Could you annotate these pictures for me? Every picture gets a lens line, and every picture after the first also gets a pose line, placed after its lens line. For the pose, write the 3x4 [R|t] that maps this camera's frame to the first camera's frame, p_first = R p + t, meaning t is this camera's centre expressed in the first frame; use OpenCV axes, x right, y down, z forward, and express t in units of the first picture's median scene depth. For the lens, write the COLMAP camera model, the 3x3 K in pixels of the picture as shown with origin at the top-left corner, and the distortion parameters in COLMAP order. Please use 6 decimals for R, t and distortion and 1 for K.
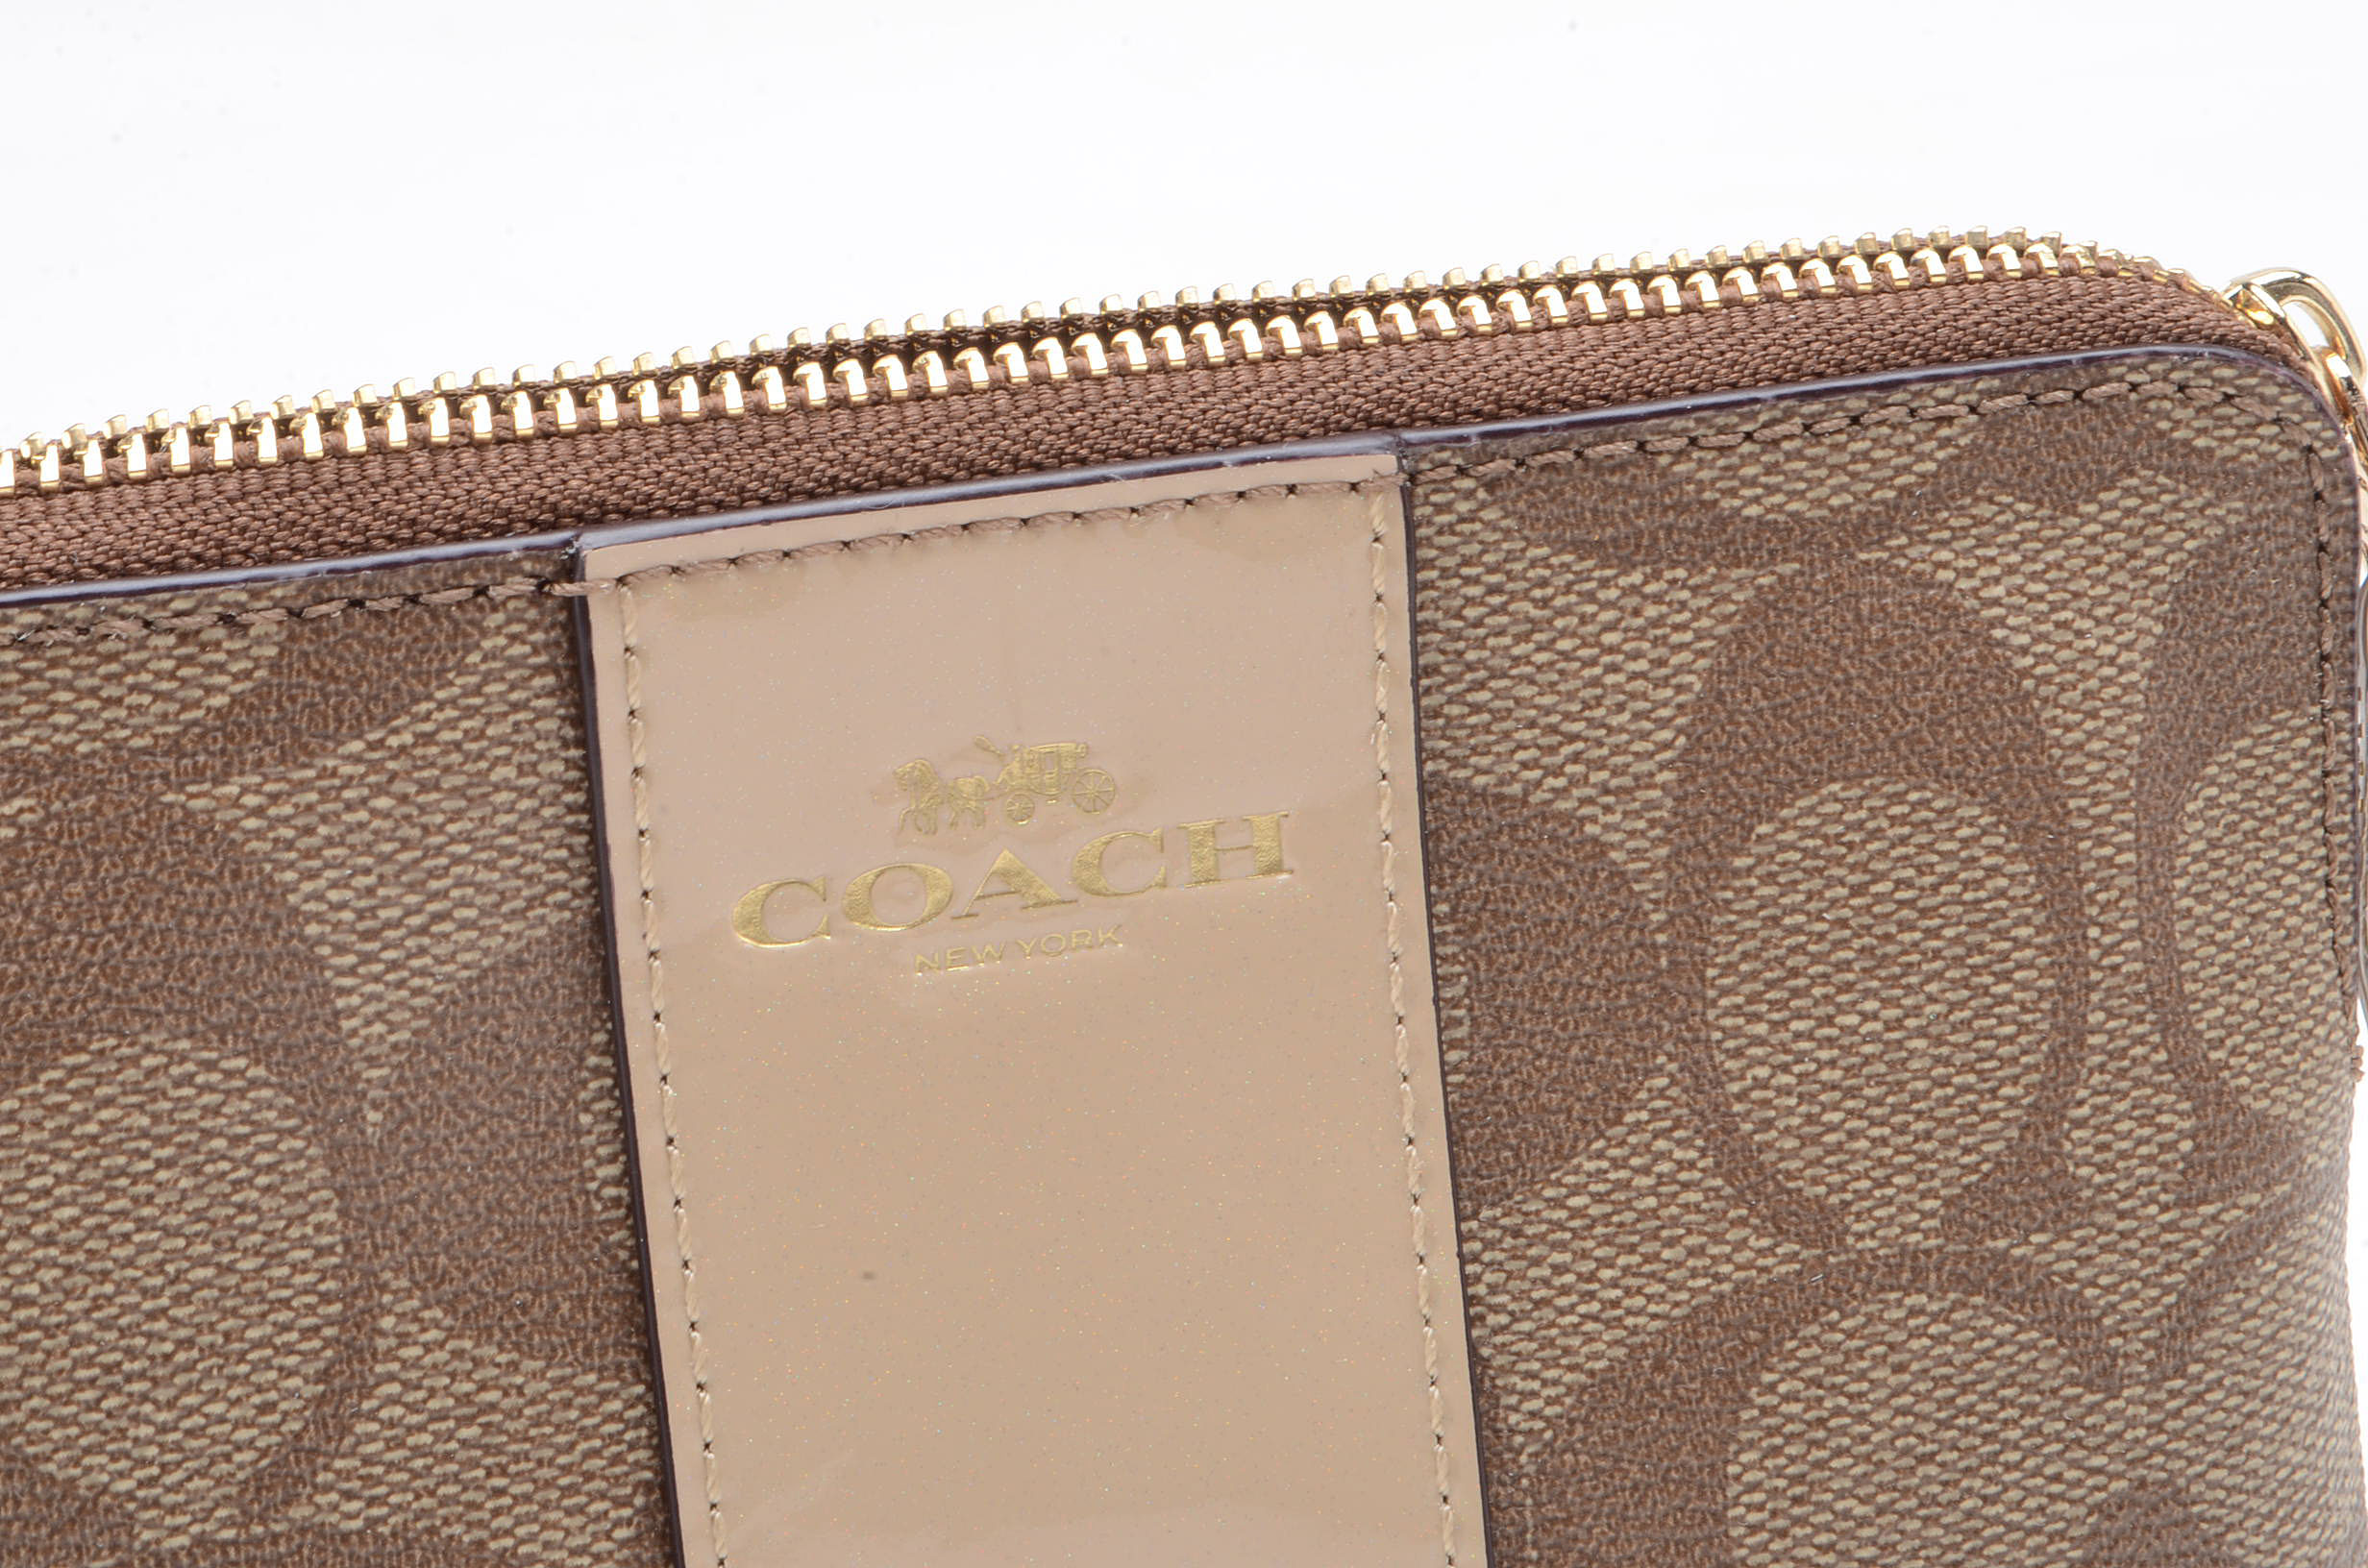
lens RADIAL K [[5130.2, 0, 1184.0], [0, 5130.2, 784.0], [0, 0, 1]] dist [0.000005, 0.355766]
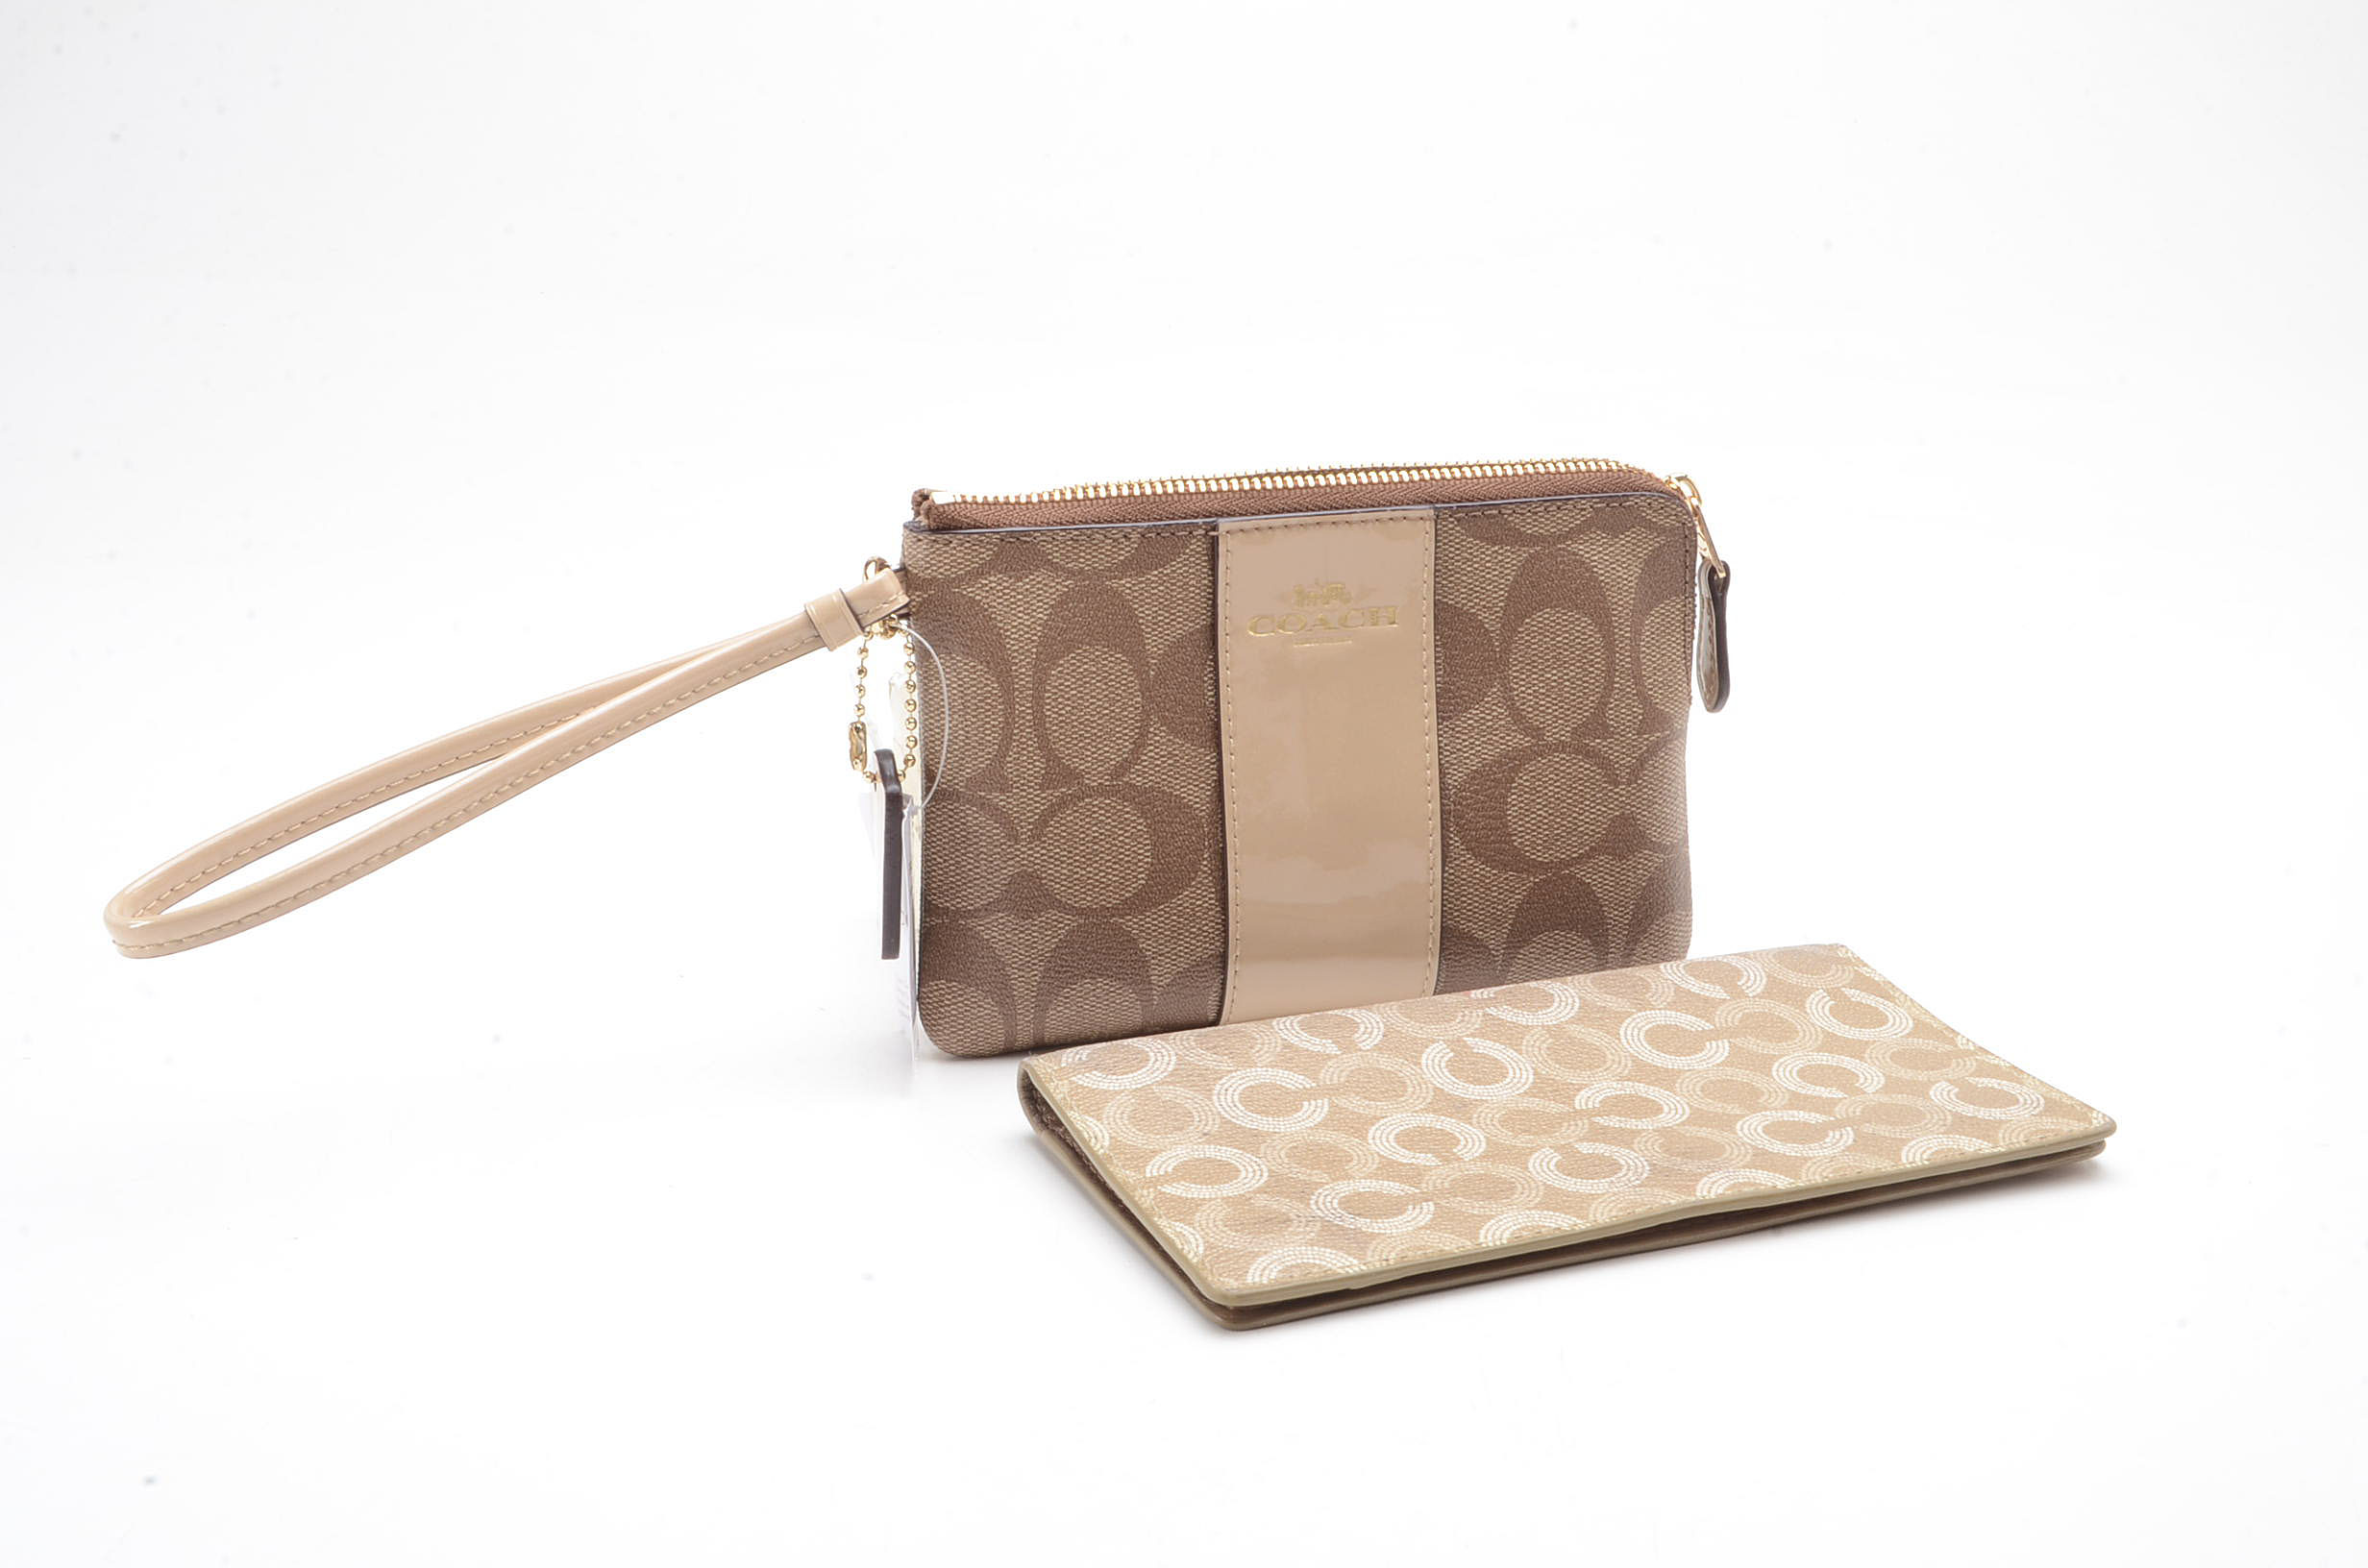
lens RADIAL K [[3166.2, 0, 1184.0], [0, 3166.2, 784.0], [0, 0, 1]] dist [-0.013511, 0.009344]
pose [[0.998492, 0.050425, 0.021708, -0.174685], [-0.050484, 0.998722, 0.002179, 0.134298], [-0.021570, -0.003272, 0.999762, -1.248971]]
